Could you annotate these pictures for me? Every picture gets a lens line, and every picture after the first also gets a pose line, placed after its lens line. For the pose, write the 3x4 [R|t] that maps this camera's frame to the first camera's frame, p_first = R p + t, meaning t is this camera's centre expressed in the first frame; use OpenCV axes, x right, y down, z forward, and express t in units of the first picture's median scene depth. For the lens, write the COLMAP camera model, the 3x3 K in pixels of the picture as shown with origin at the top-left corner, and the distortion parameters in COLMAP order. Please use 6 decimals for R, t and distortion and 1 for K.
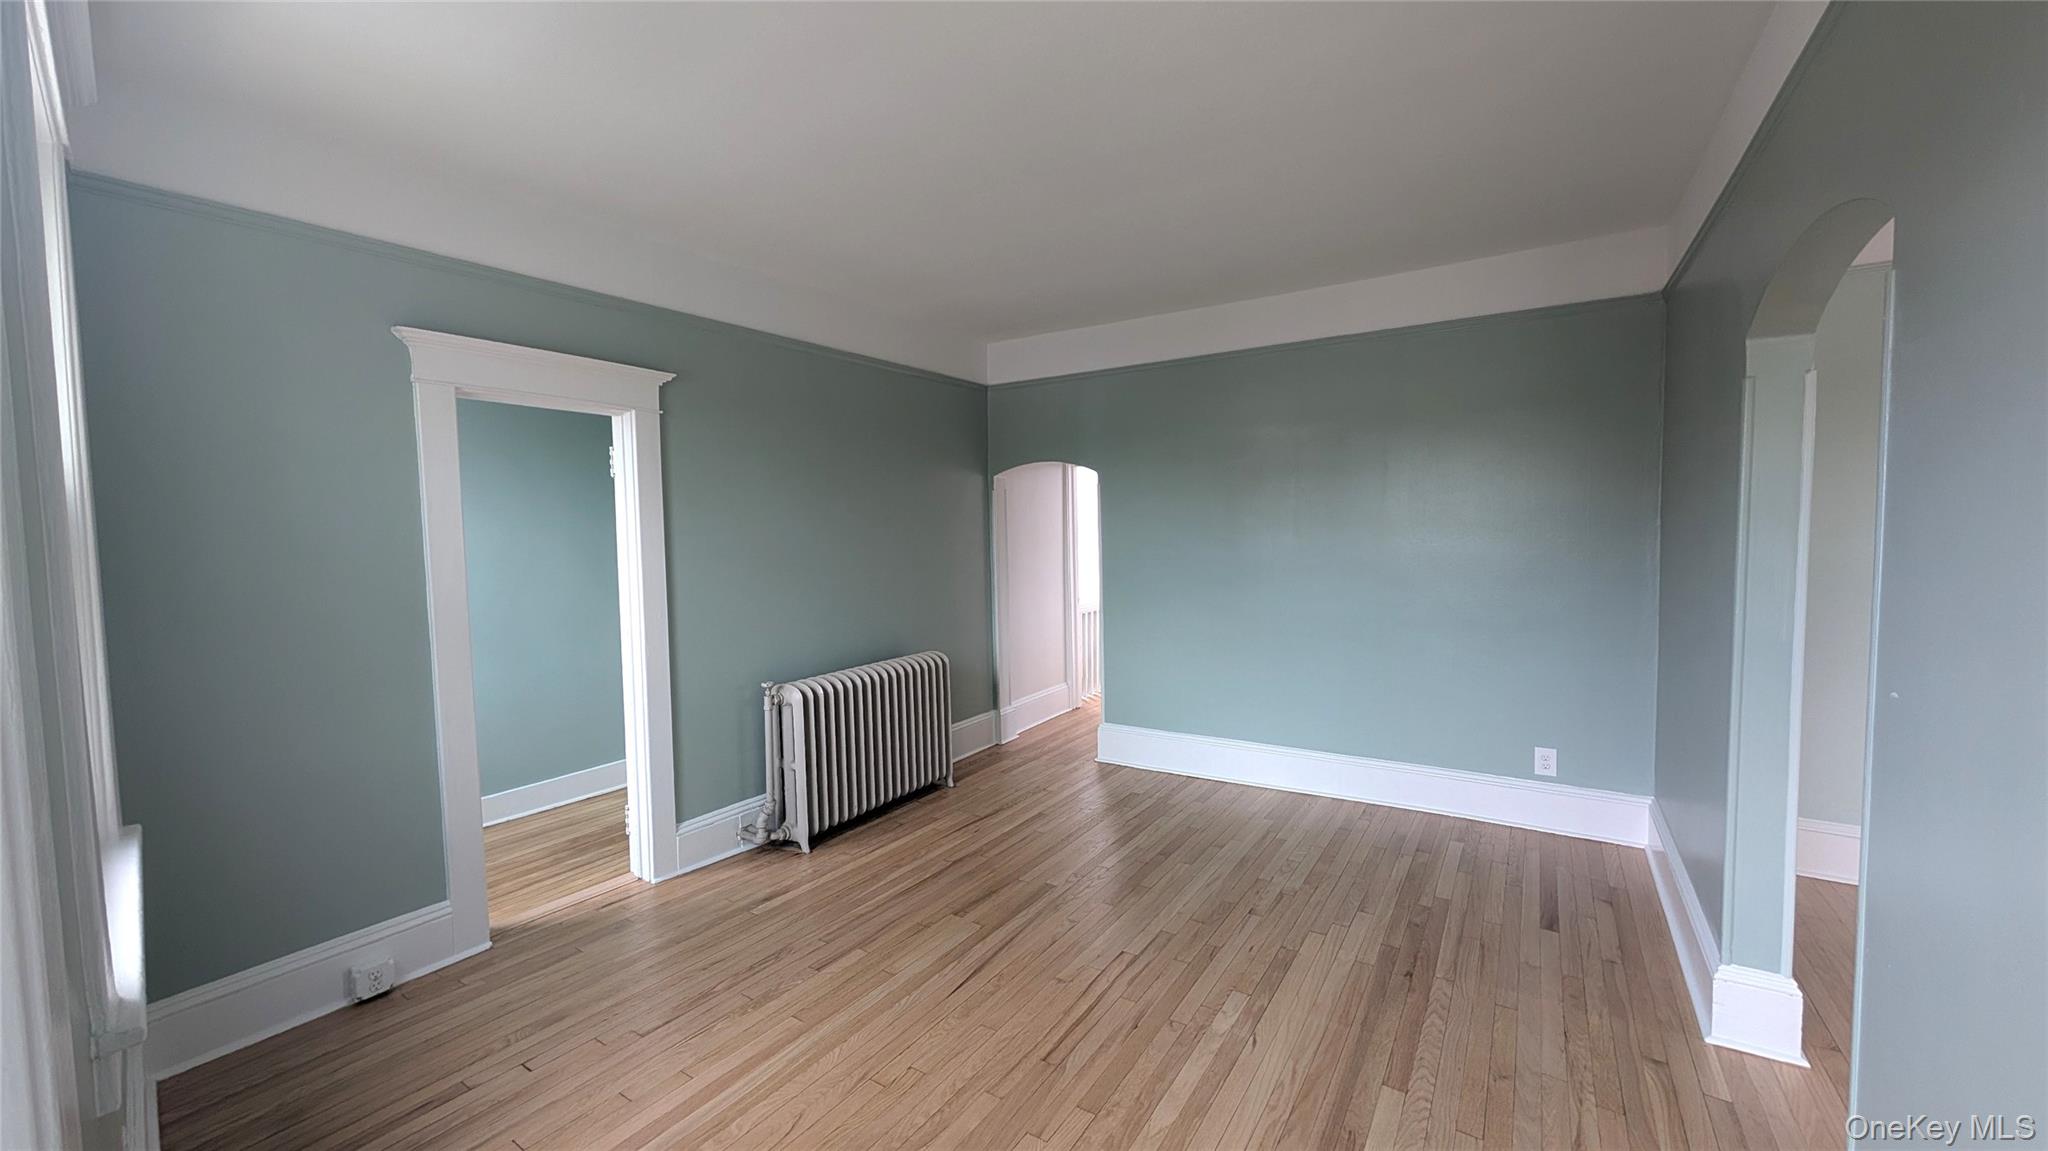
lens RADIAL K [[772.5, 0, 1024.0], [0, 772.5, 575.5], [0, 0, 1]] dist [-0.008062, 0.000259]
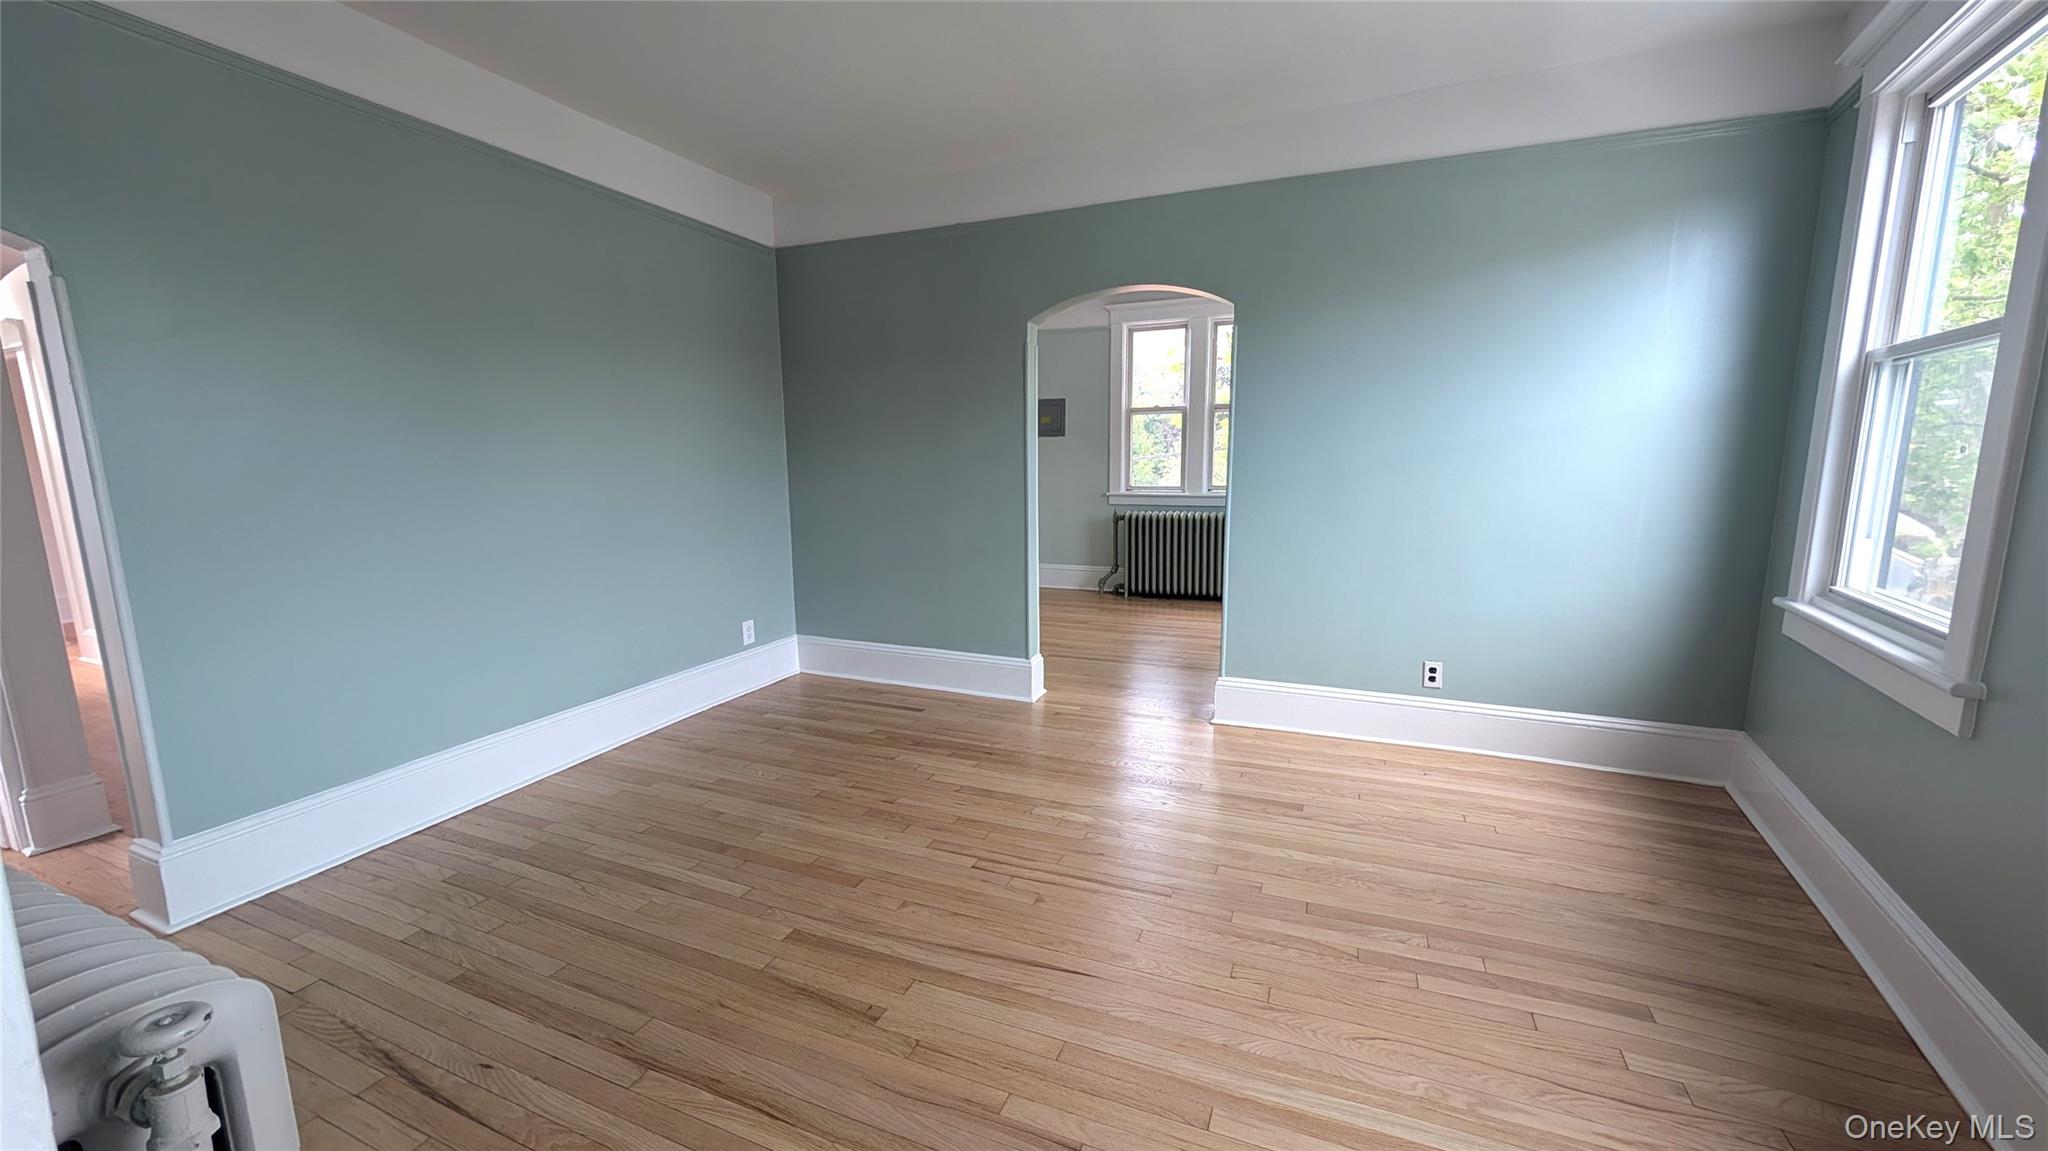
lens RADIAL K [[772.5, 0, 1024.0], [0, 772.5, 575.5], [0, 0, 1]] dist [-0.008062, 0.000259]
pose [[-0.192436, -0.131994, 0.972392, -0.587541], [0.068340, 0.986704, 0.147461, 0.012852], [-0.978927, 0.094830, -0.180857, 0.866193]]
